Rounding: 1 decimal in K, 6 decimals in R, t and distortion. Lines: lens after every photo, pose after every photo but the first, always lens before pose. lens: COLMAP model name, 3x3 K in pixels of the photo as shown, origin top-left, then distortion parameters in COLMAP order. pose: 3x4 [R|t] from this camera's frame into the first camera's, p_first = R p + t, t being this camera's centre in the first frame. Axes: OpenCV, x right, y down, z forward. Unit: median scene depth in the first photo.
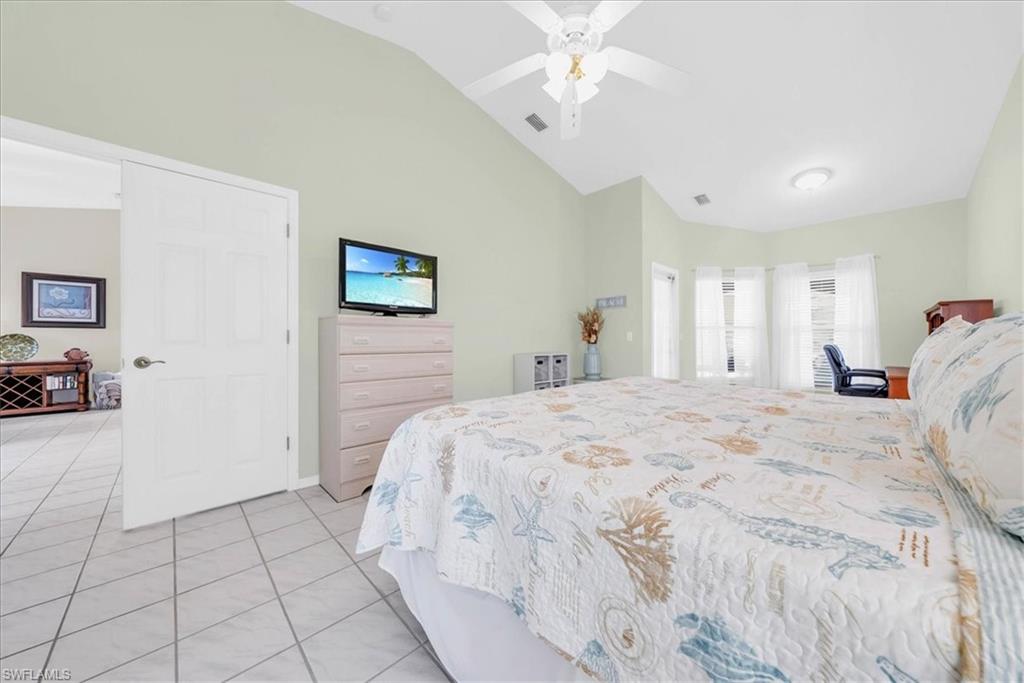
lens RADIAL K [[352.5, 0, 514.1], [0, 352.5, 339.4], [0, 0, 1]] dist [-0.000001, -0.000009]
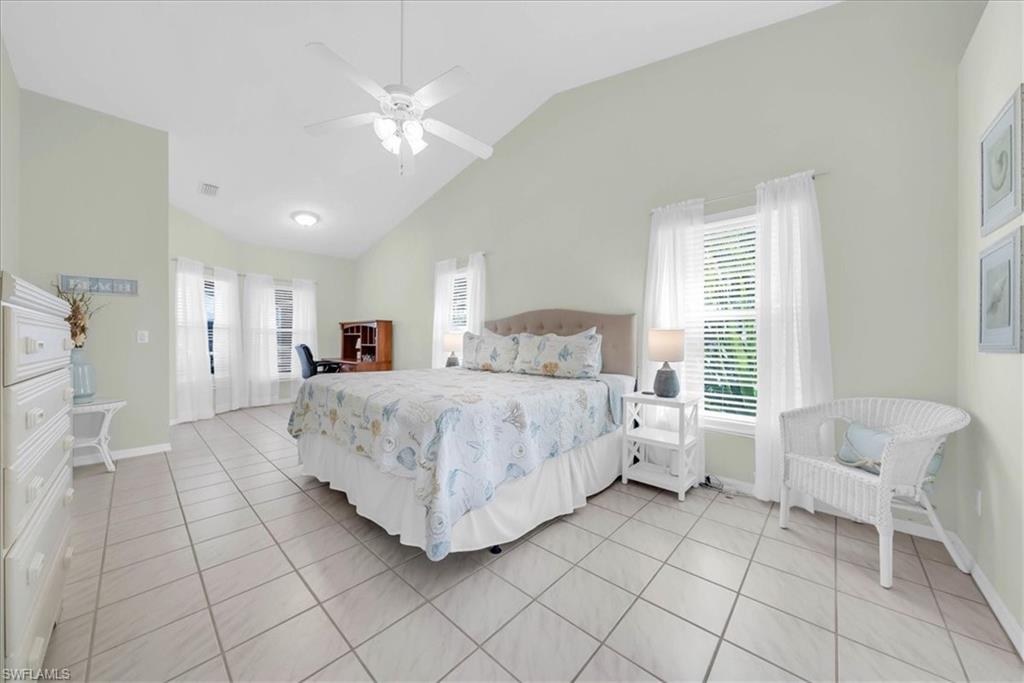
lens RADIAL K [[339.7, 0, 520.8], [0, 339.7, 341.3], [0, 0, 1]] dist [-0.000267, -0.000001]
pose [[-0.067360, -0.005185, 0.997715, -0.430083], [-0.002144, 0.999985, 0.005052, -0.004224], [-0.997726, -0.001799, -0.067370, 0.258679]]
